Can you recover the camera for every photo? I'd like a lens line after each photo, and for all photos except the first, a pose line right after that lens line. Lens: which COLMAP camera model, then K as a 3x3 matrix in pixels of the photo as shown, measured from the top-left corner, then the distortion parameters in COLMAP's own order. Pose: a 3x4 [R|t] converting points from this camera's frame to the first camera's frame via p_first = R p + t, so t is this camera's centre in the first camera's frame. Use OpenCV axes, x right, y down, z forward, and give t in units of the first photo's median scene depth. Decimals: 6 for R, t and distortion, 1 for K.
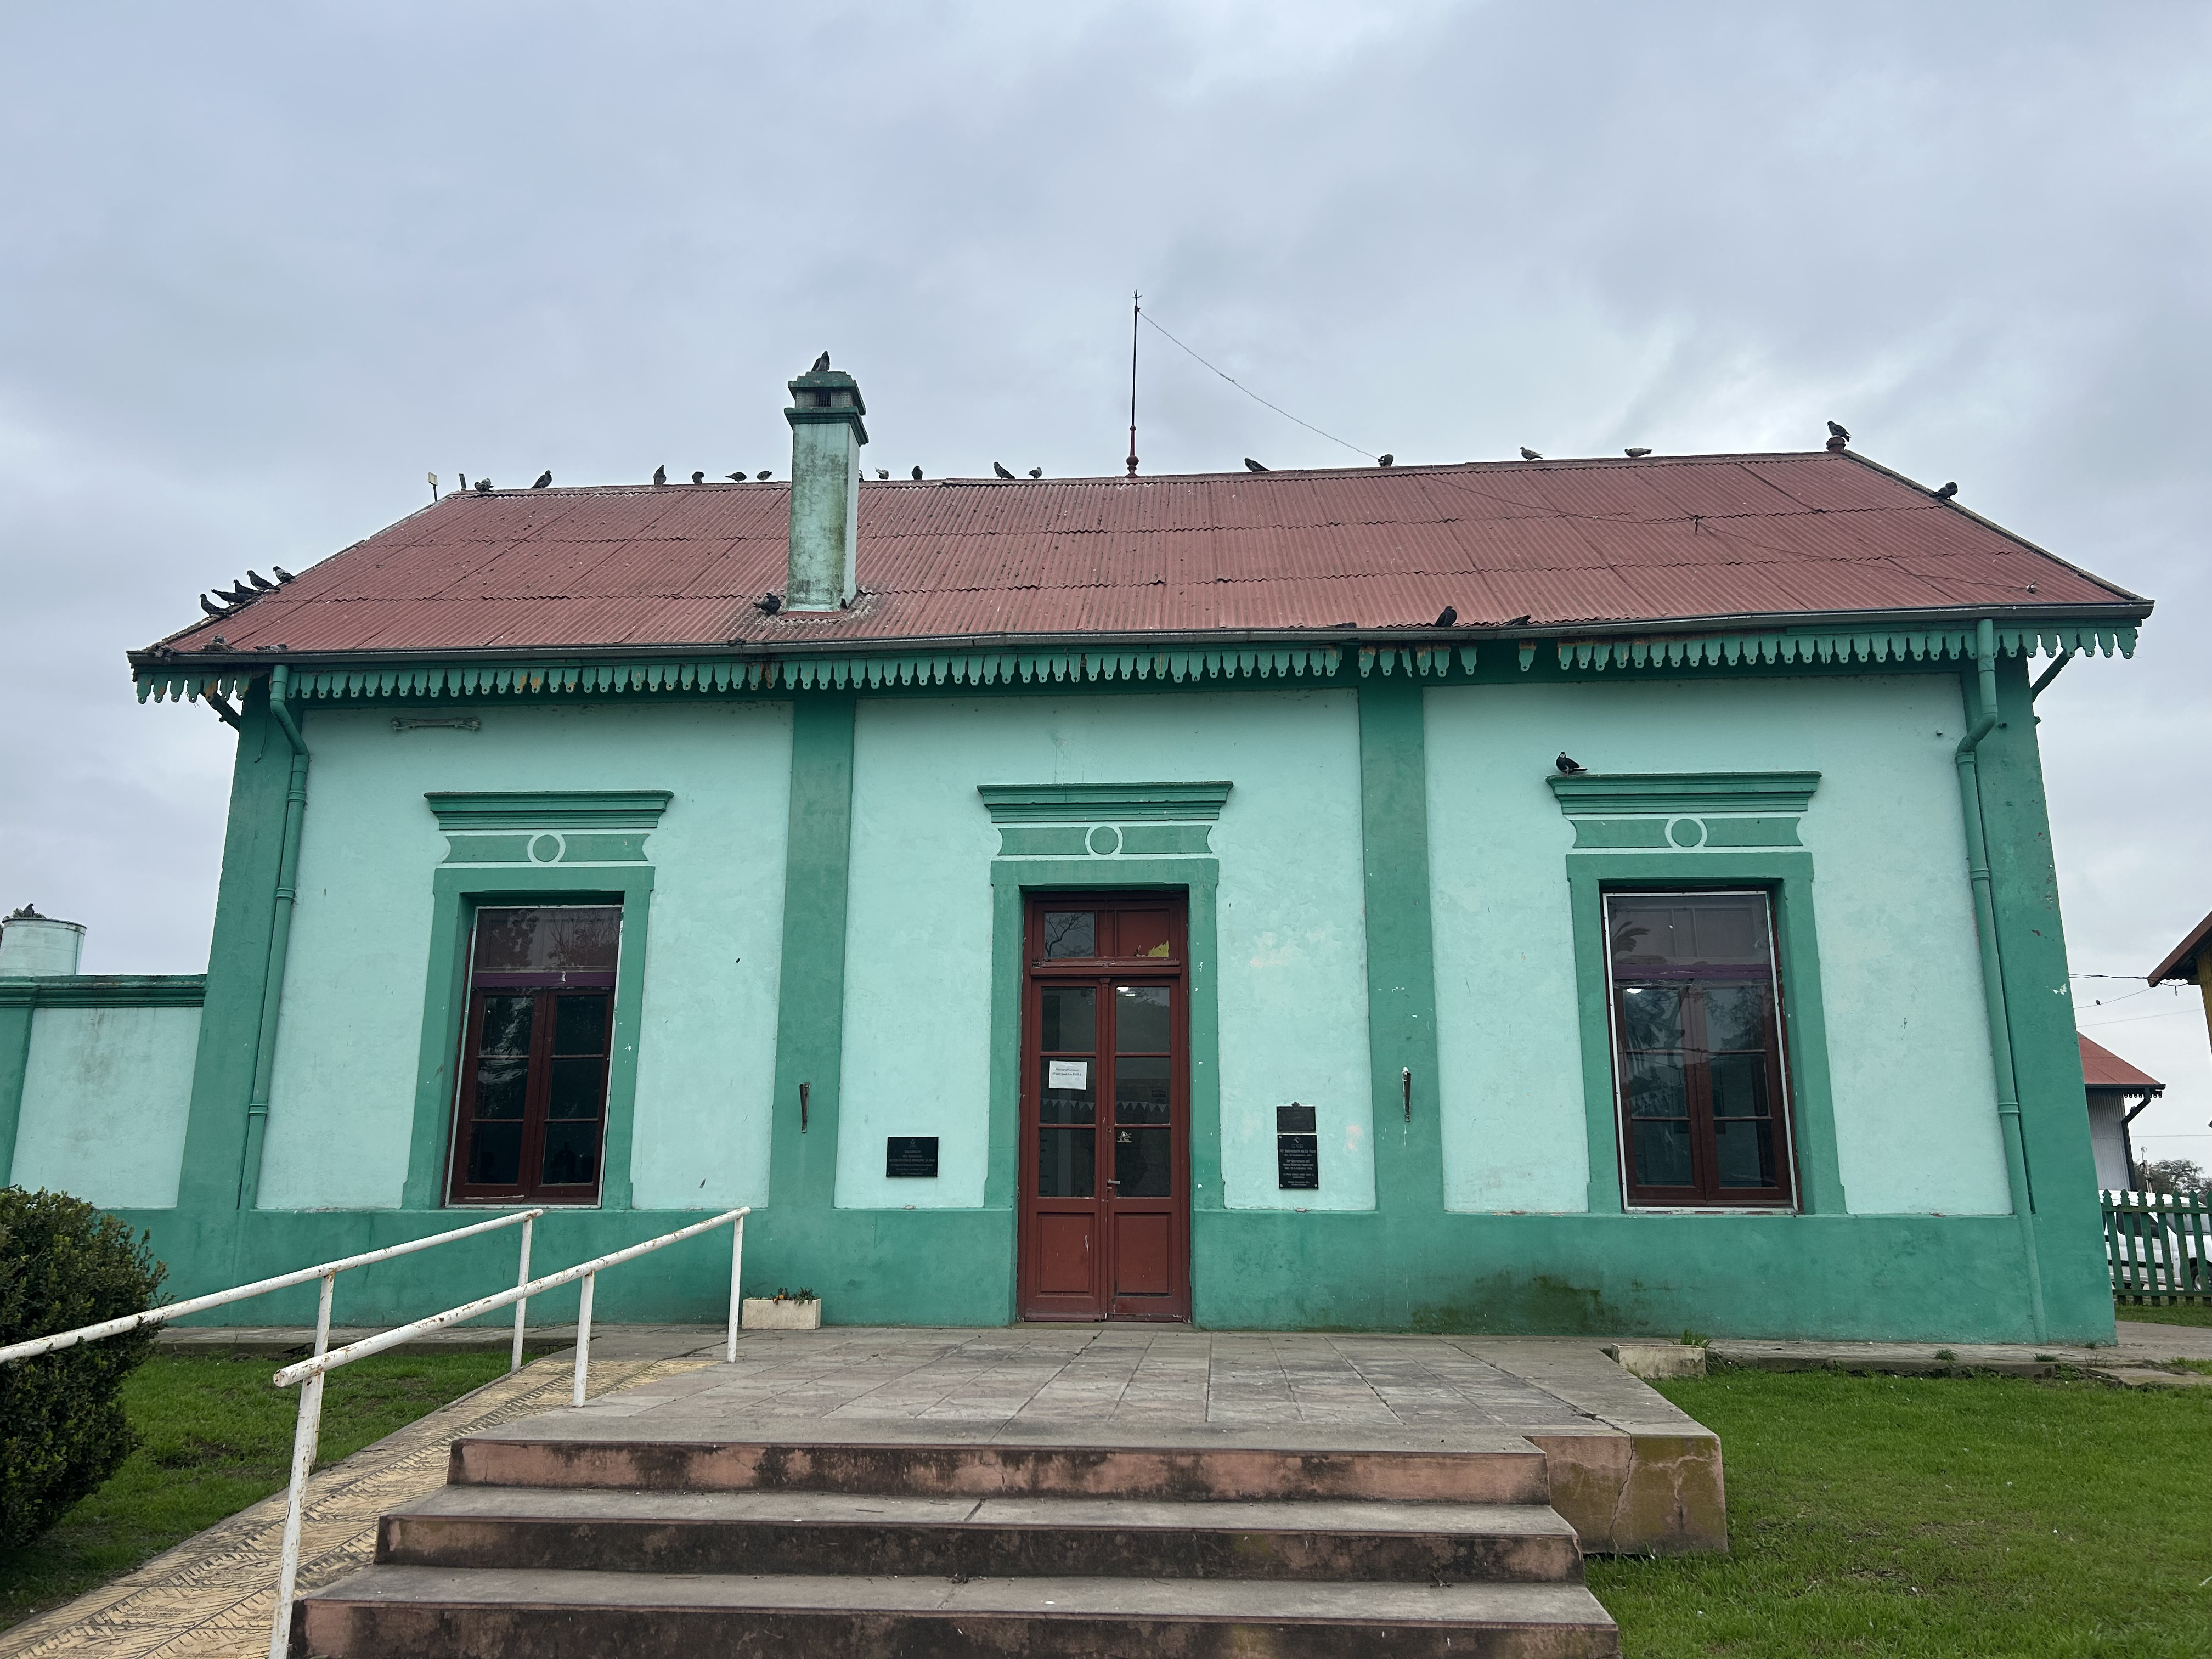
lens RADIAL K [[1653.0, 0, 1087.6], [0, 1653.0, 828.4], [0, 0, 1]] dist [0.065451, -0.071666]
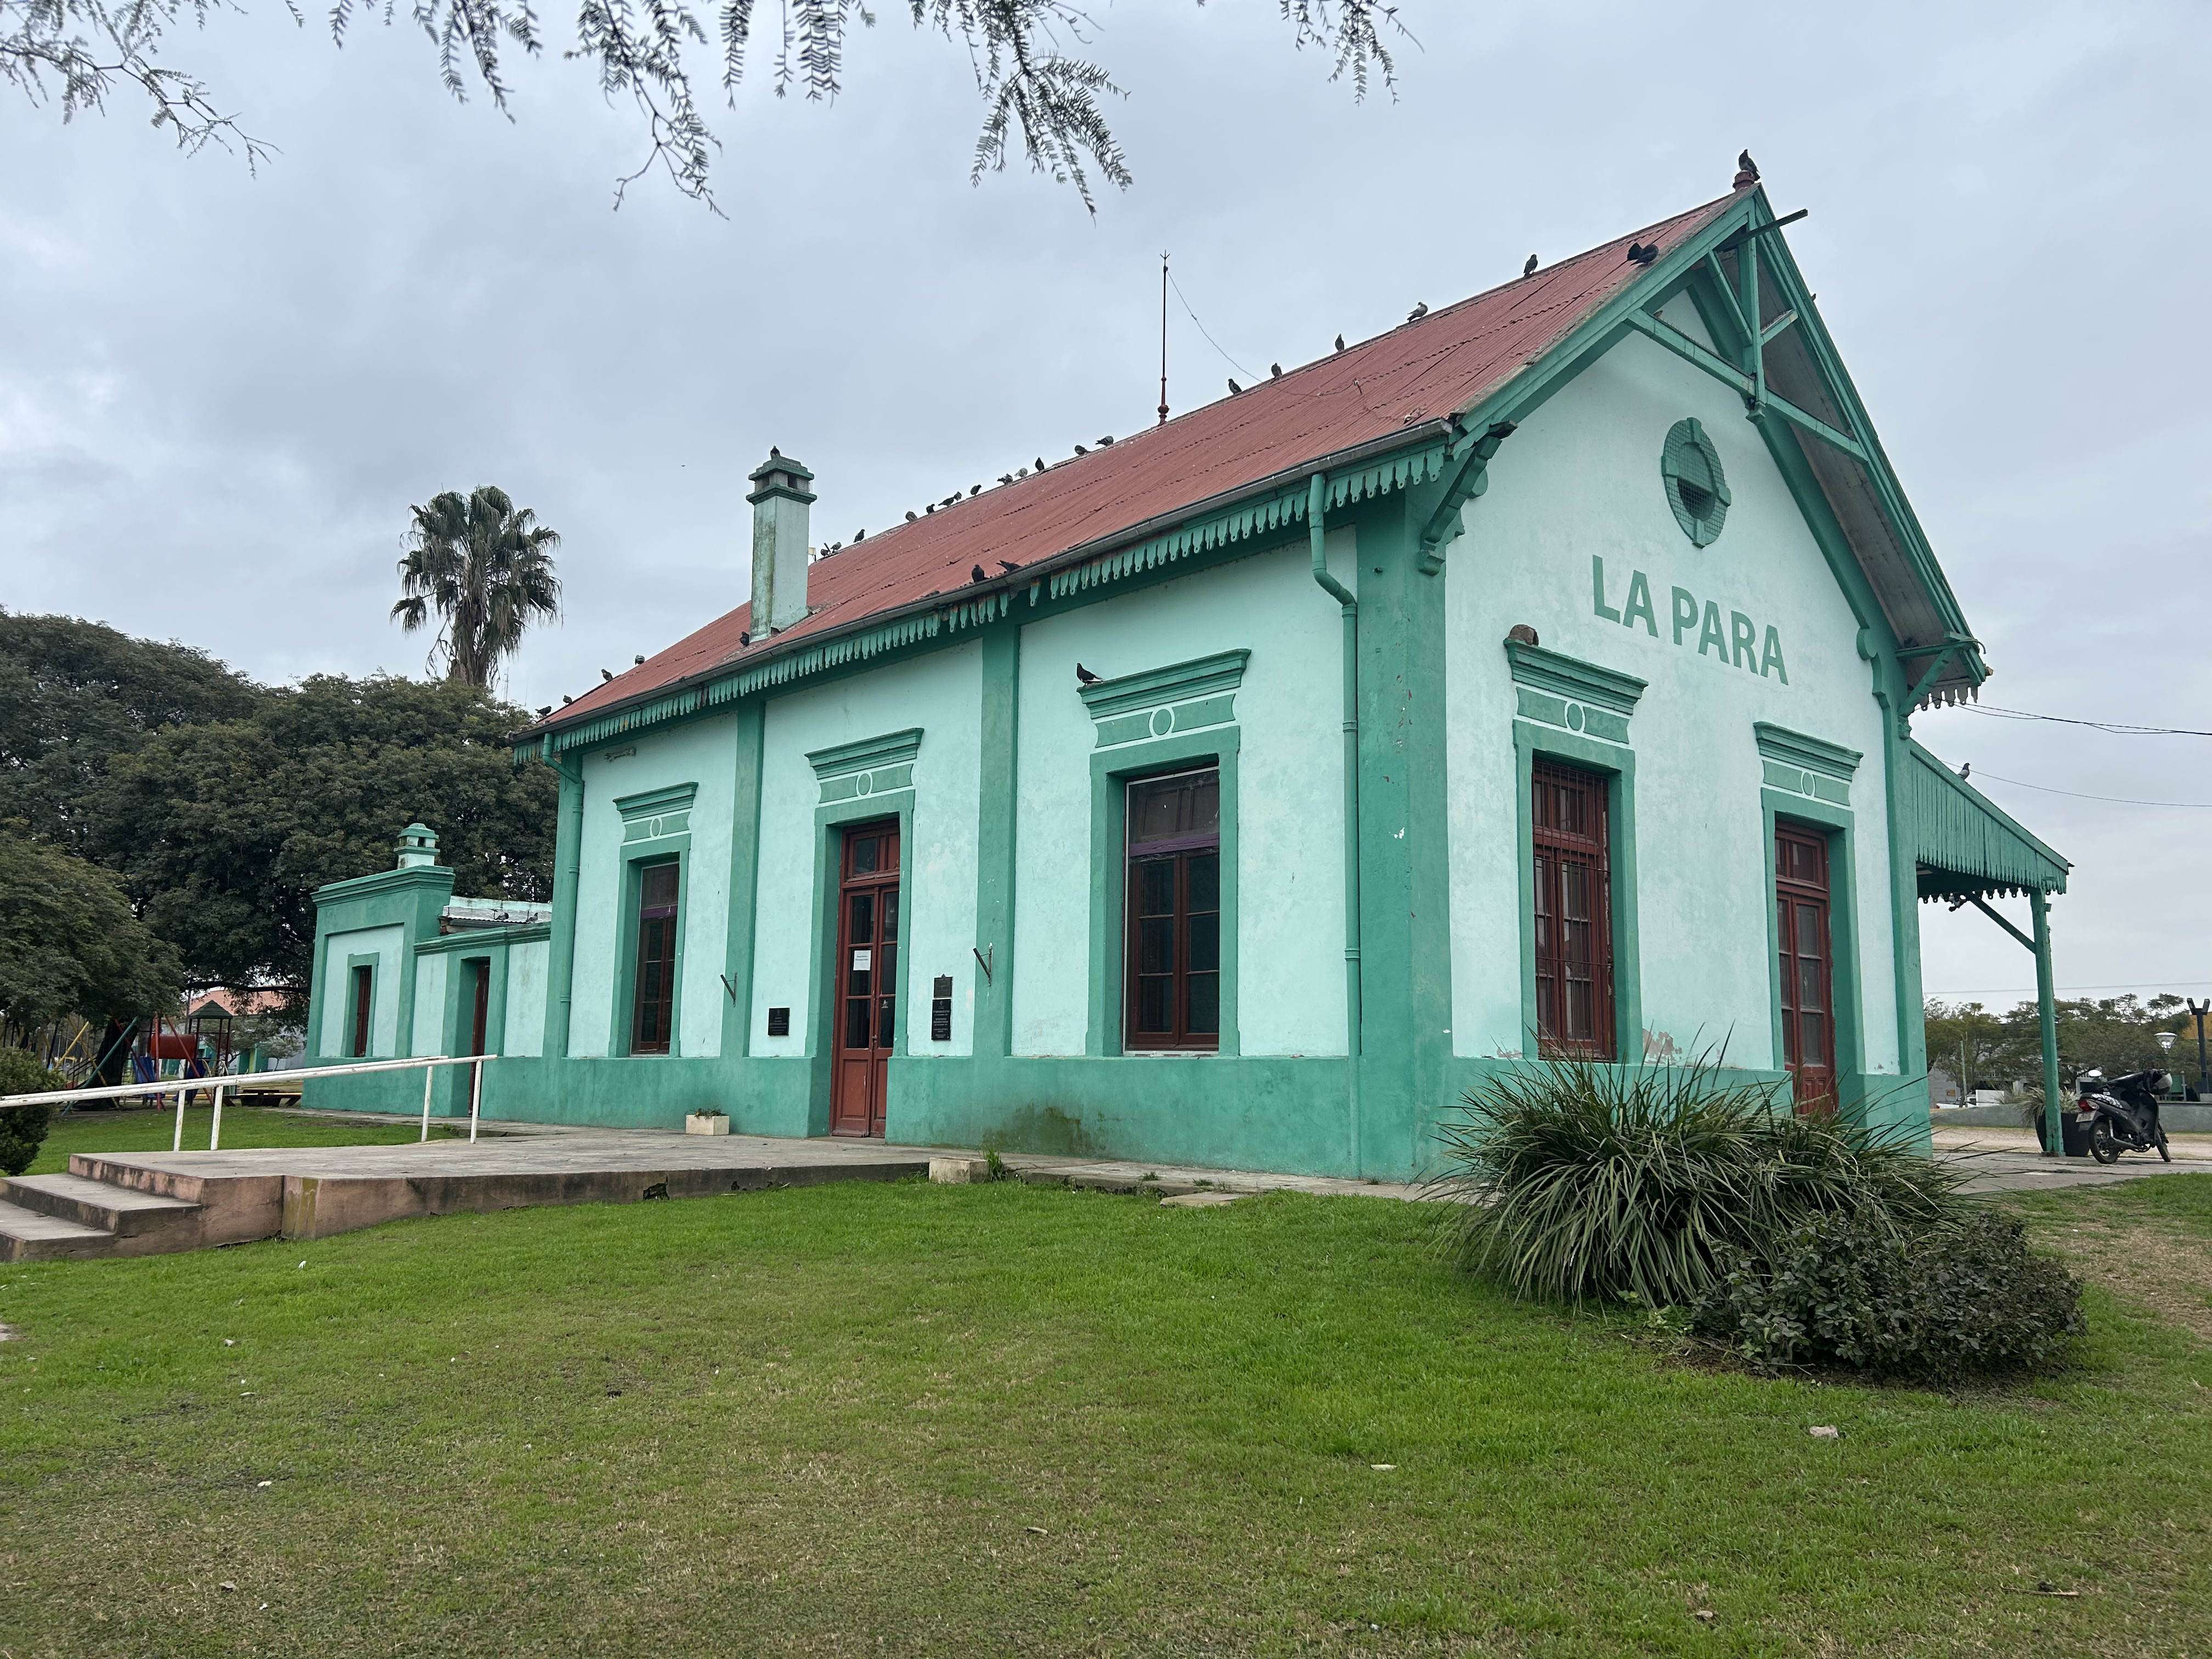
lens RADIAL K [[1653.0, 0, 1092.4], [0, 1653.0, 824.9], [0, 0, 1]] dist [0.065451, -0.071666]
pose [[0.728830, -0.096862, -0.677809, 1.088899], [0.150832, 0.988337, 0.020948, 0.041537], [0.667875, -0.117503, 0.734940, 0.149631]]
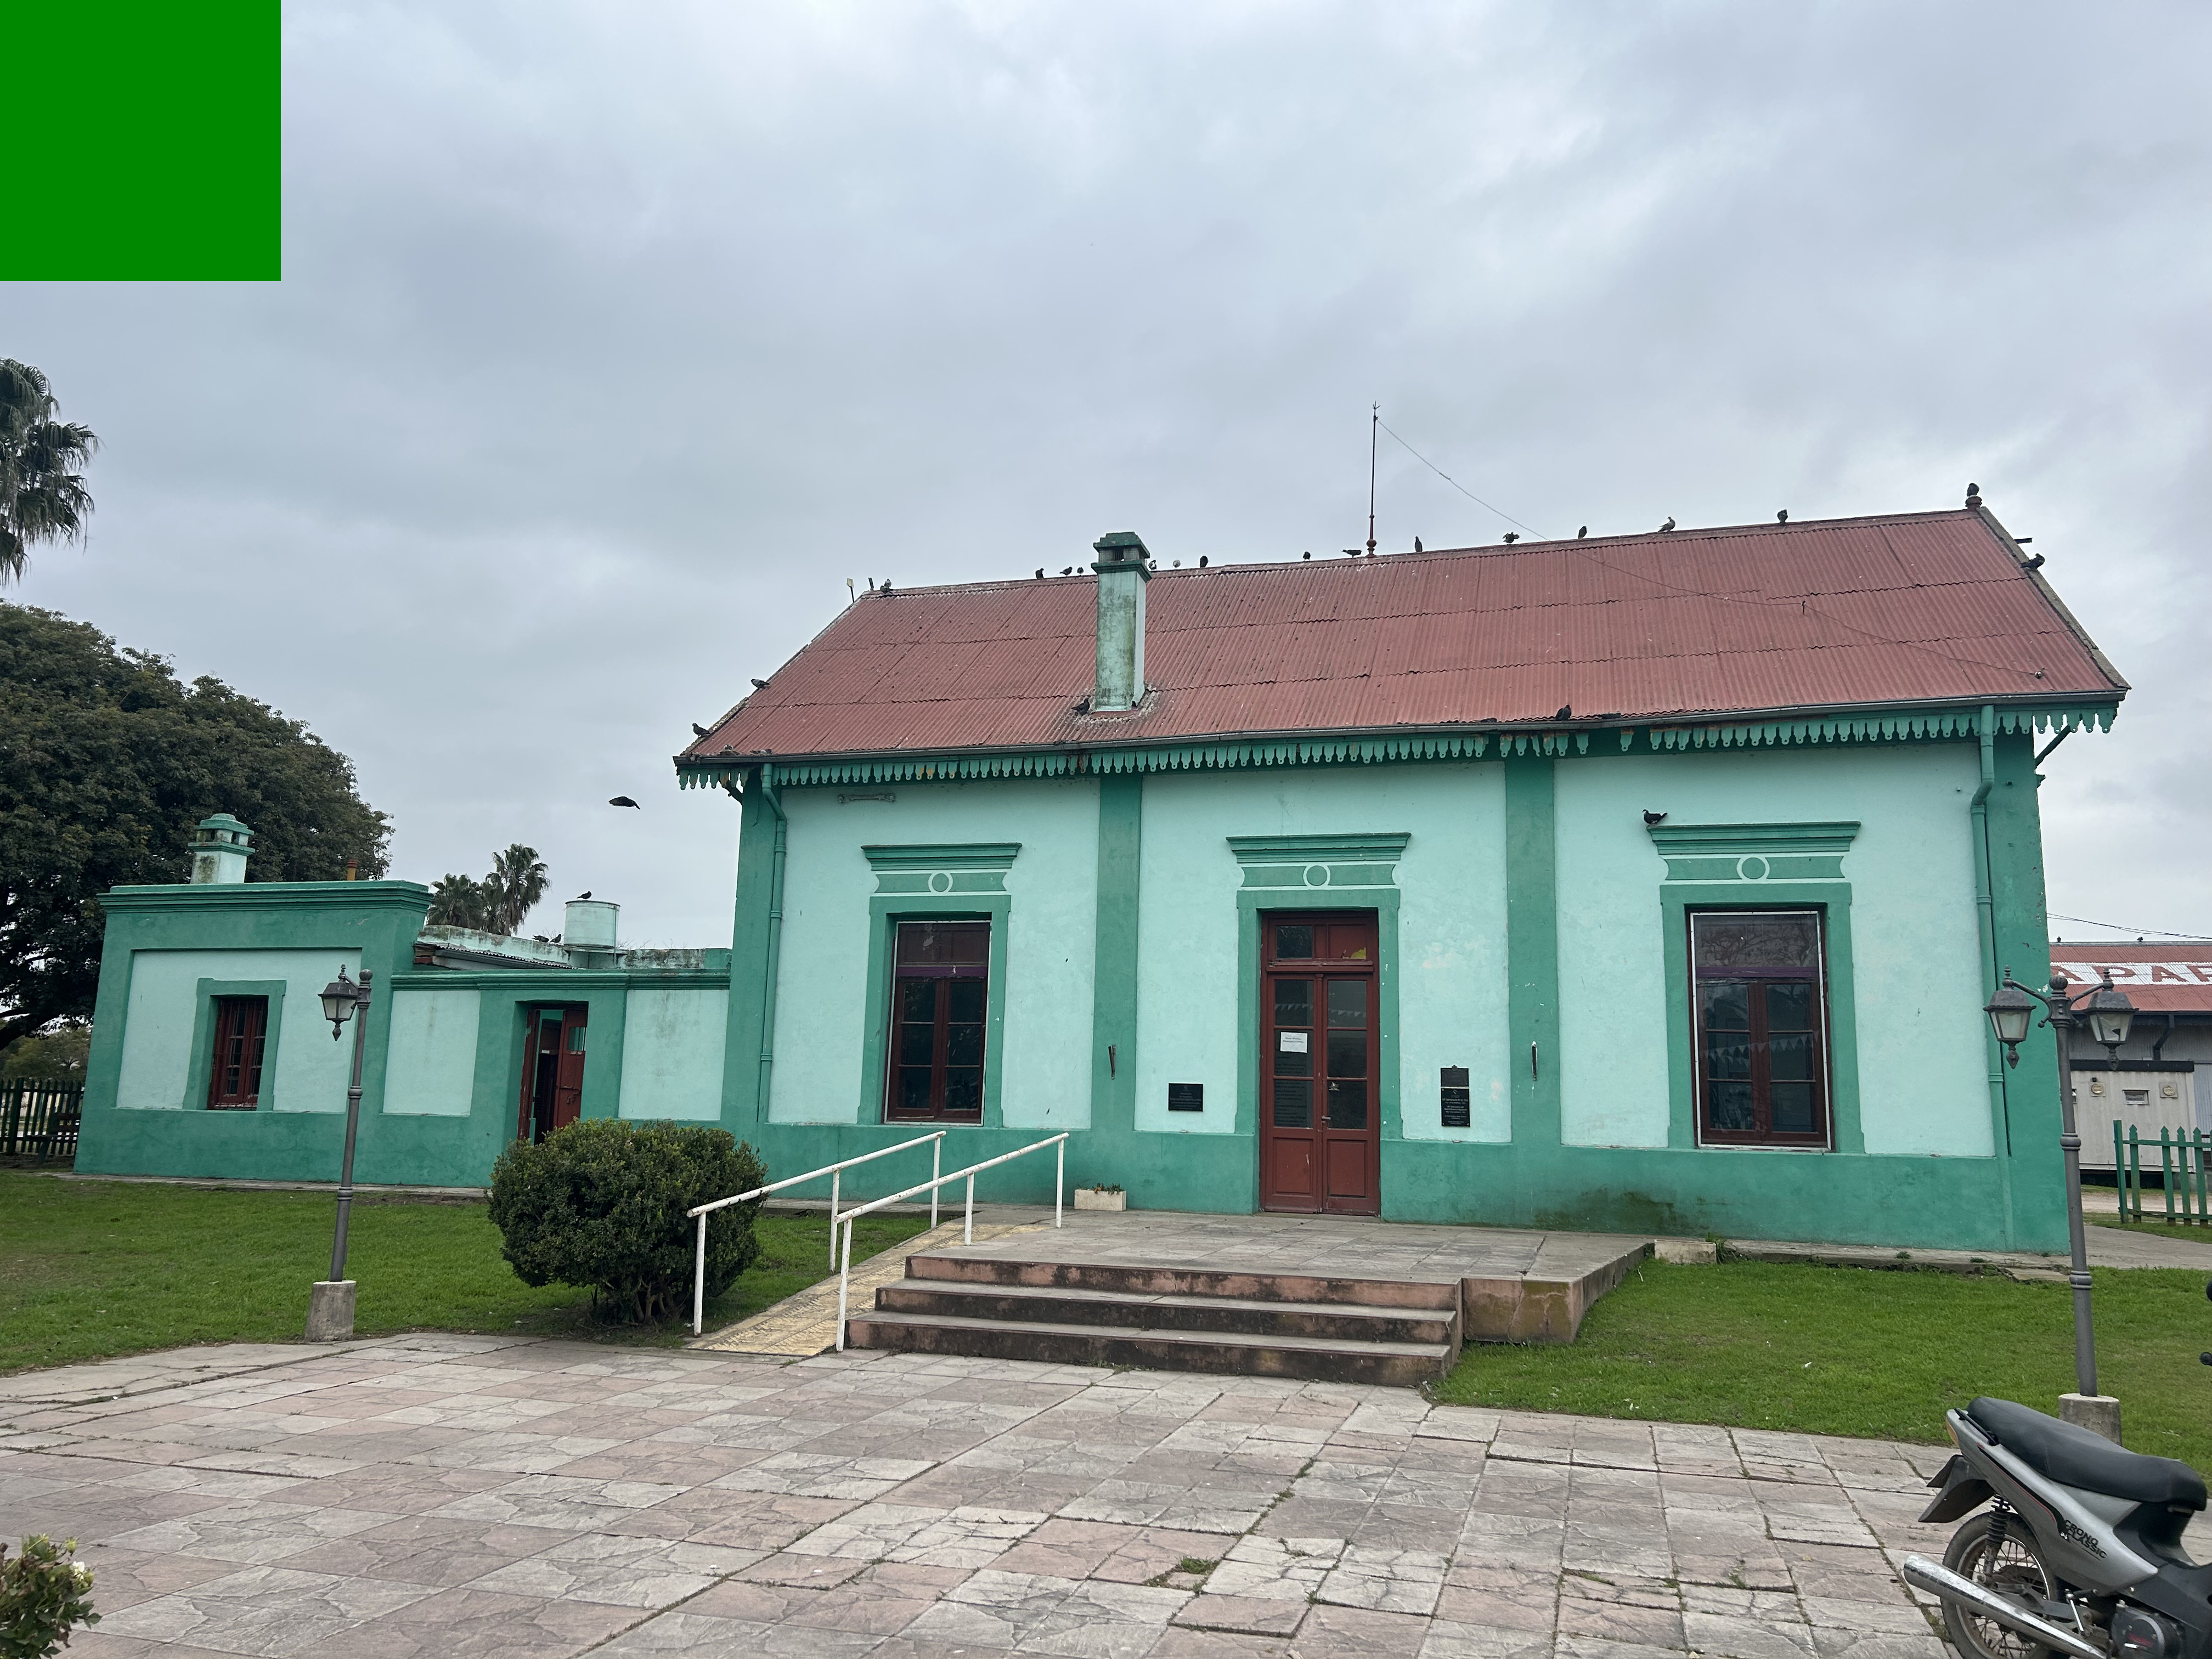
lens RADIAL K [[1653.0, 0, 1110.1], [0, 1653.0, 825.4], [0, 0, 1]] dist [0.065451, -0.071666]
pose [[0.977516, -0.017362, -0.210144, 0.139291], [0.029373, 0.998100, 0.054170, -0.121568], [0.208804, -0.059125, 0.976169, -0.419136]]
